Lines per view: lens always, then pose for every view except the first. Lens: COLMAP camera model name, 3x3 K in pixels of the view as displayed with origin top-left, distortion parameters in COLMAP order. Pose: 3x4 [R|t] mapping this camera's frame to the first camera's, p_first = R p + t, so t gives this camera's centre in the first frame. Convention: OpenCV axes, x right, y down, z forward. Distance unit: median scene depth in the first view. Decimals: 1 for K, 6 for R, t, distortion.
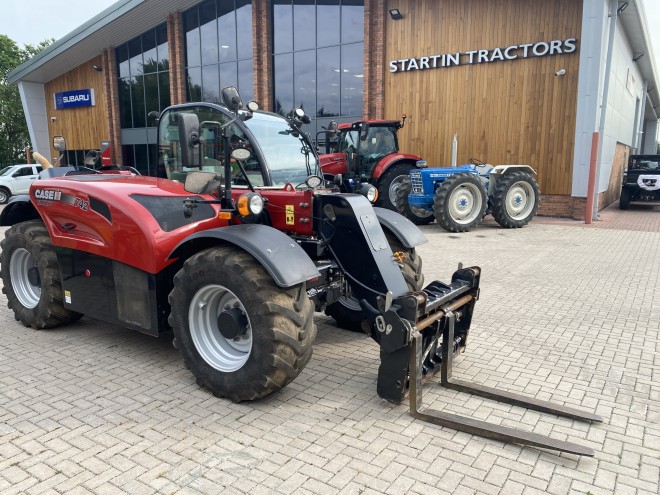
lens RADIAL K [[502.3, 0, 325.5], [0, 502.3, 243.0], [0, 0, 1]] dist [0.021473, -0.015848]
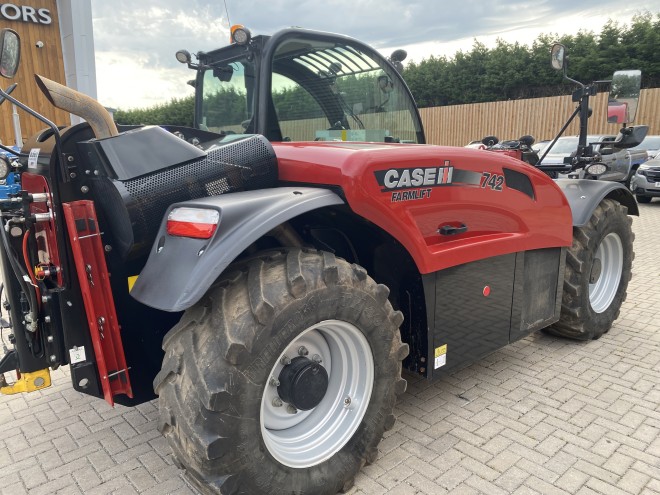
lens RADIAL K [[502.3, 0, 322.9], [0, 502.3, 248.3], [0, 0, 1]] dist [0.021473, -0.015848]
pose [[0.256122, -0.198822, 0.945976, -1.118975], [0.171193, 0.972479, 0.158042, -0.129068], [-0.951364, 0.121466, 0.283111, 1.016119]]
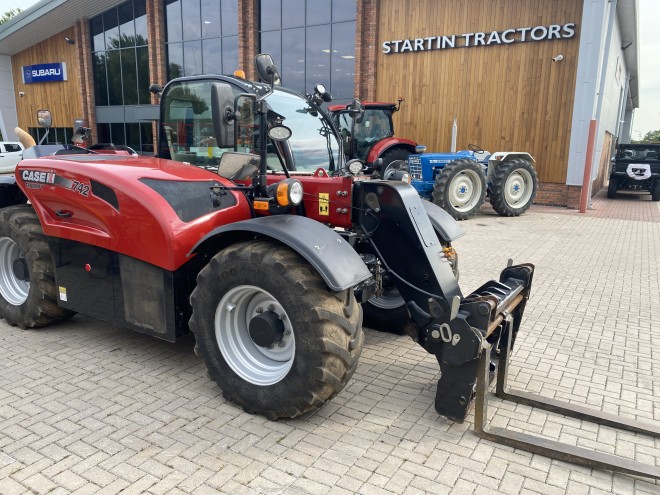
lens RADIAL K [[502.3, 0, 329.5], [0, 502.3, 243.8], [0, 0, 1]] dist [0.021473, -0.015848]
pose [[0.998399, 0.007939, 0.056003, -0.104163], [-0.009774, 0.999422, 0.032558, -0.014102], [-0.055712, -0.033053, 0.997900, 0.107883]]
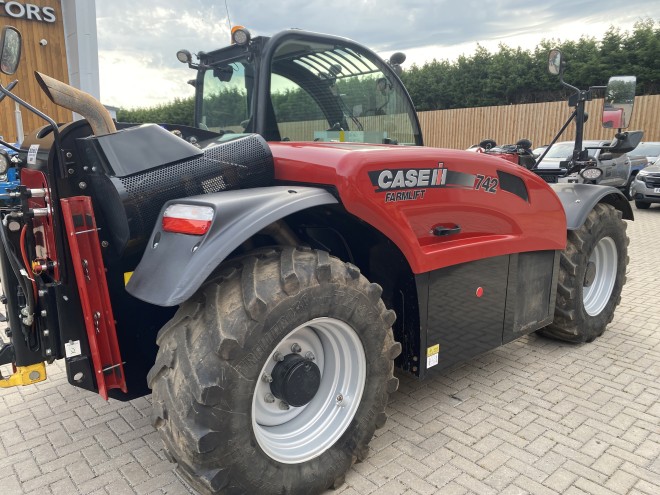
lens RADIAL K [[502.3, 0, 325.0], [0, 502.3, 246.7], [0, 0, 1]] dist [0.021473, -0.015848]
pose [[0.256701, -0.189191, 0.947793, -1.124193], [0.157447, 0.975740, 0.152127, -0.126039], [-0.953580, 0.110176, 0.280261, 1.007874]]
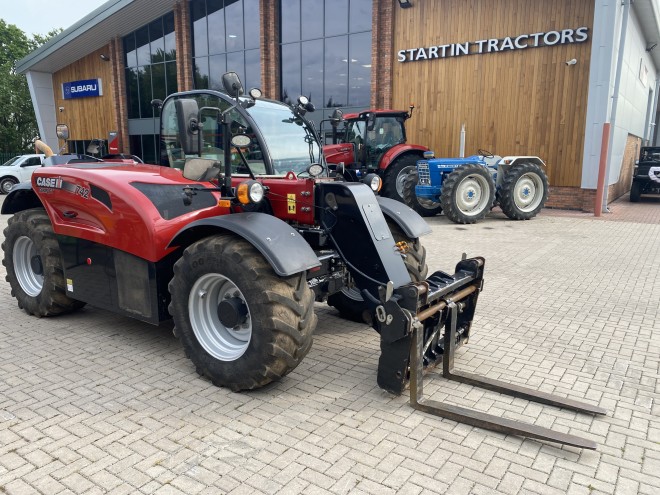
lens RADIAL K [[502.3, 0, 326.7], [0, 502.3, 244.3], [0, 0, 1]] dist [0.021473, -0.015848]
pose [[0.999895, 0.005926, -0.013193, 0.011060], [-0.005679, 0.999808, 0.018734, 0.004775], [0.013301, -0.018657, 0.999737, 0.010892]]
